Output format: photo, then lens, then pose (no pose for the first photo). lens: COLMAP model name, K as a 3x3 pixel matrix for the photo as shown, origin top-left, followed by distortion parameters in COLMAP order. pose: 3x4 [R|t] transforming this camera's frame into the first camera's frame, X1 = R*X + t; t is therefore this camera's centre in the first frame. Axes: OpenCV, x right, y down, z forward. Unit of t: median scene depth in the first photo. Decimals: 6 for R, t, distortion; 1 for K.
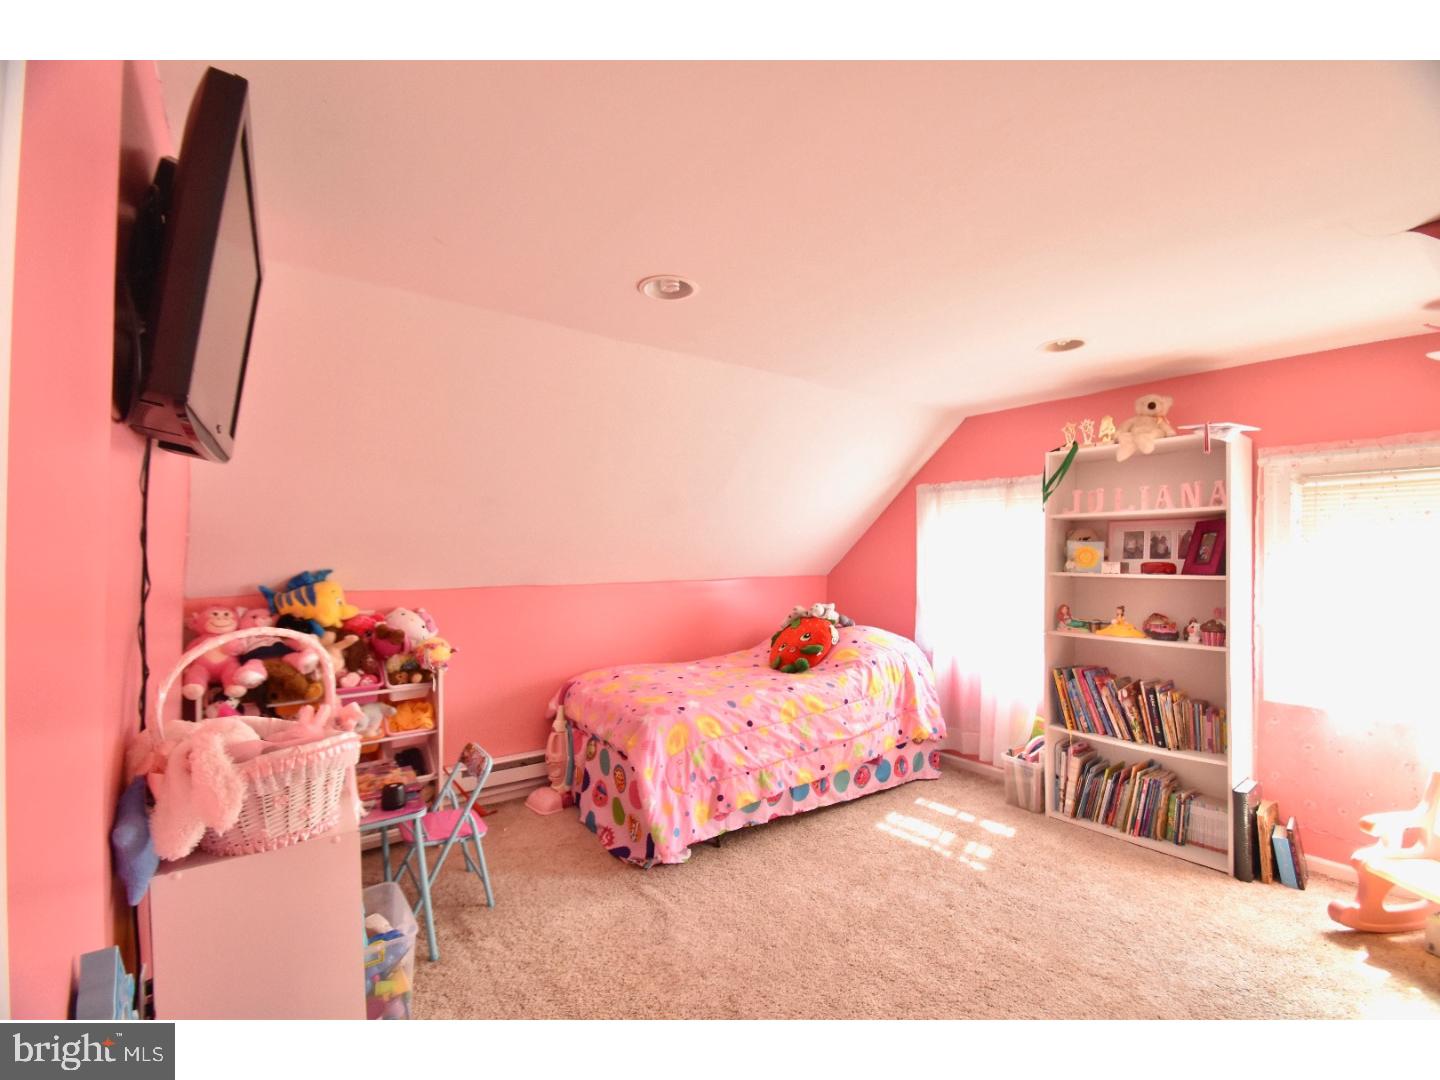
lens RADIAL K [[628.1, 0, 706.7], [0, 628.1, 541.5], [0, 0, 1]] dist [-0.001896, -0.011103]
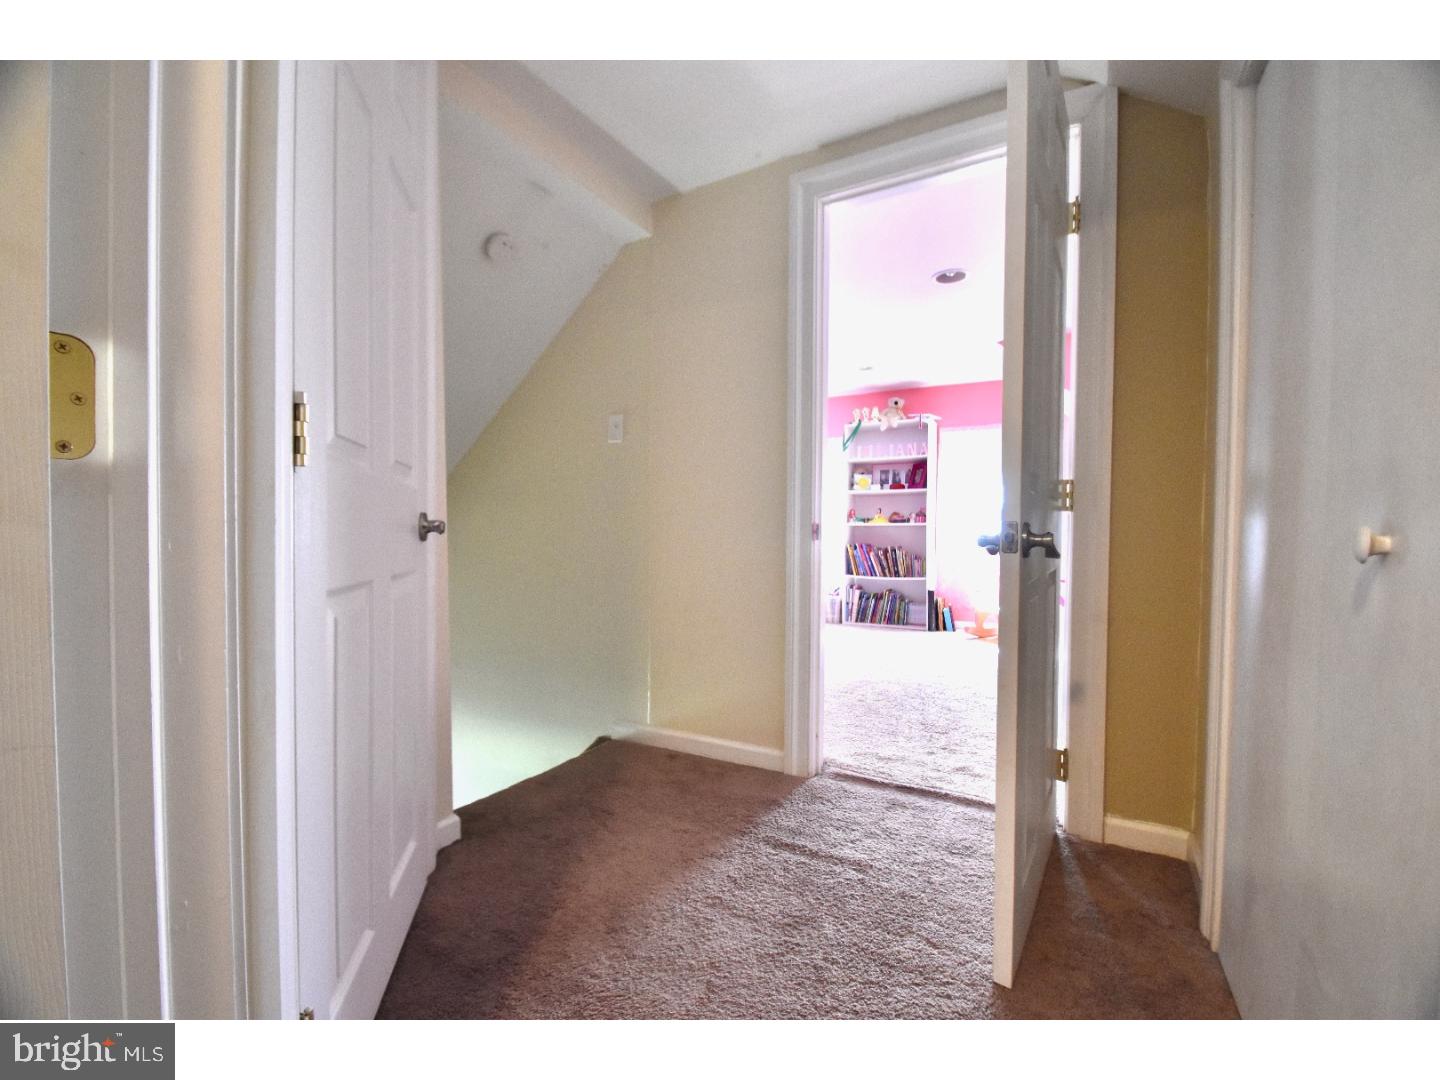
lens RADIAL K [[628.1, 0, 721.5], [0, 628.1, 540.6], [0, 0, 1]] dist [-0.001896, -0.011103]
pose [[0.912007, -0.008525, 0.410086, -0.585711], [-0.008068, 0.999218, 0.038715, 0.138585], [-0.410096, -0.038617, 0.911225, -0.570404]]
